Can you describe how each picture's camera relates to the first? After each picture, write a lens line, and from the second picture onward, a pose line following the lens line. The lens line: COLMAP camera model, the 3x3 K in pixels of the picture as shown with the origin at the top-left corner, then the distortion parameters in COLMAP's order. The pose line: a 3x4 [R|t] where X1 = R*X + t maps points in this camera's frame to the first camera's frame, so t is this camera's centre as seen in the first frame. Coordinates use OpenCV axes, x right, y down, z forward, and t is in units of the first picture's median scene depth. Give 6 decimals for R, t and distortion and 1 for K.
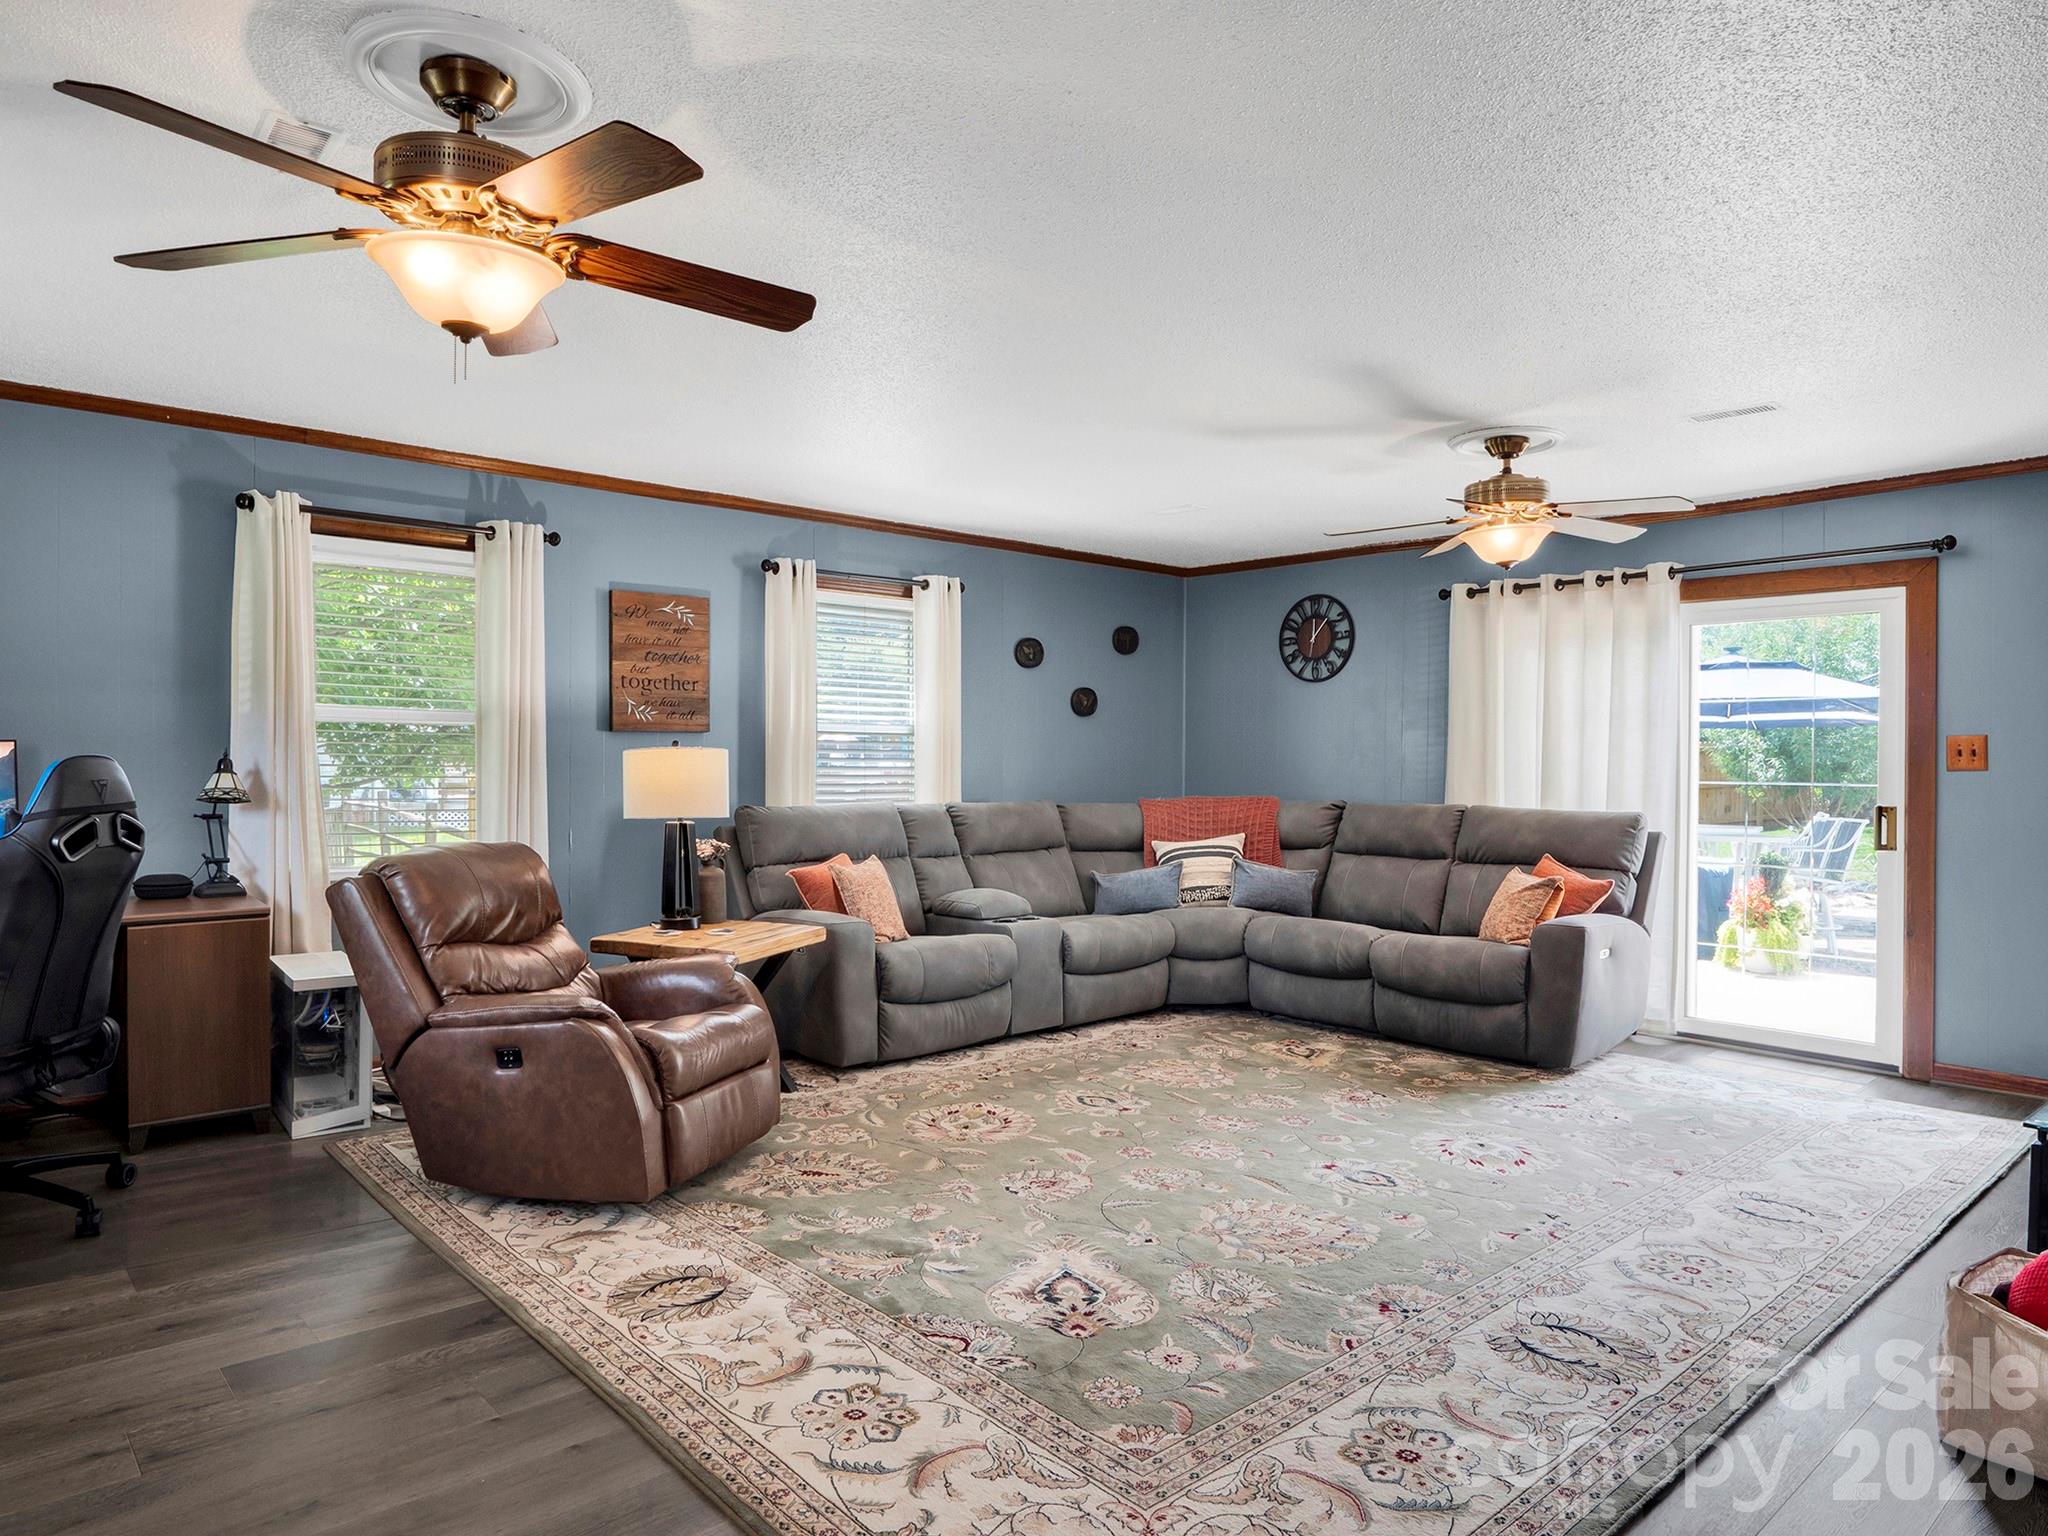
lens RADIAL K [[1314.6, 0, 1008.6], [0, 1314.6, 774.5], [0, 0, 1]] dist [-0.024608, 0.005277]
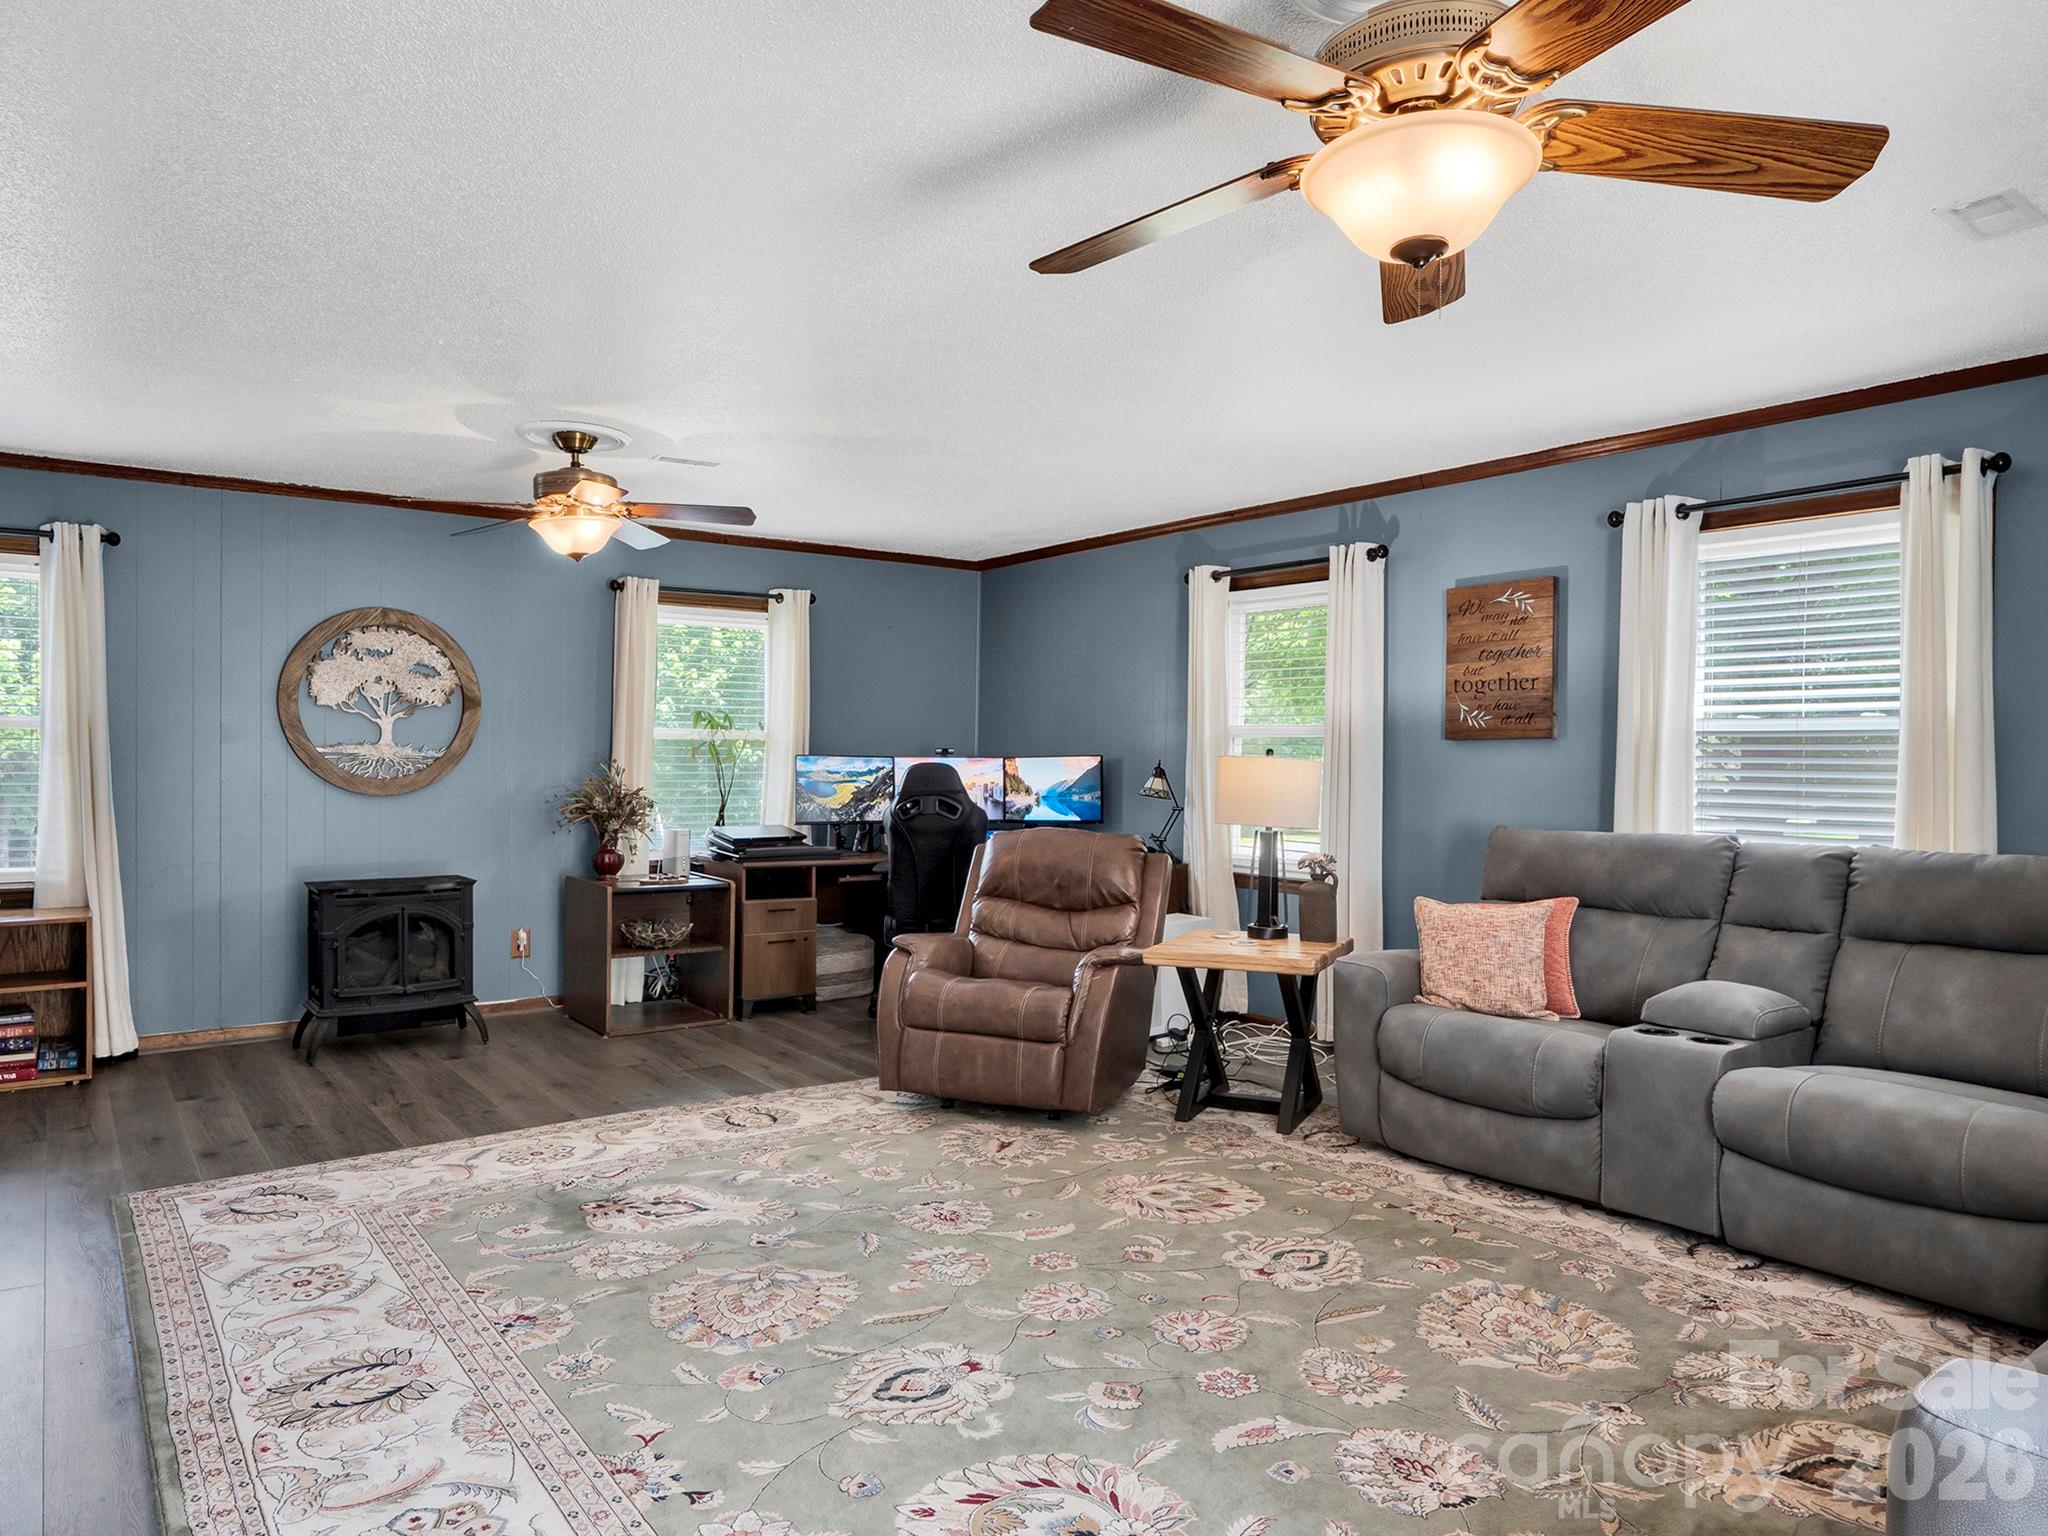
lens RADIAL K [[1314.6, 0, 1008.6], [0, 1314.6, 774.5], [0, 0, 1]] dist [-0.024608, 0.005277]
pose [[-0.097491, 0.000527, -0.995236, 0.870258], [-0.021818, 0.999758, 0.002667, -0.005404], [0.994997, 0.021974, -0.097456, 1.029615]]
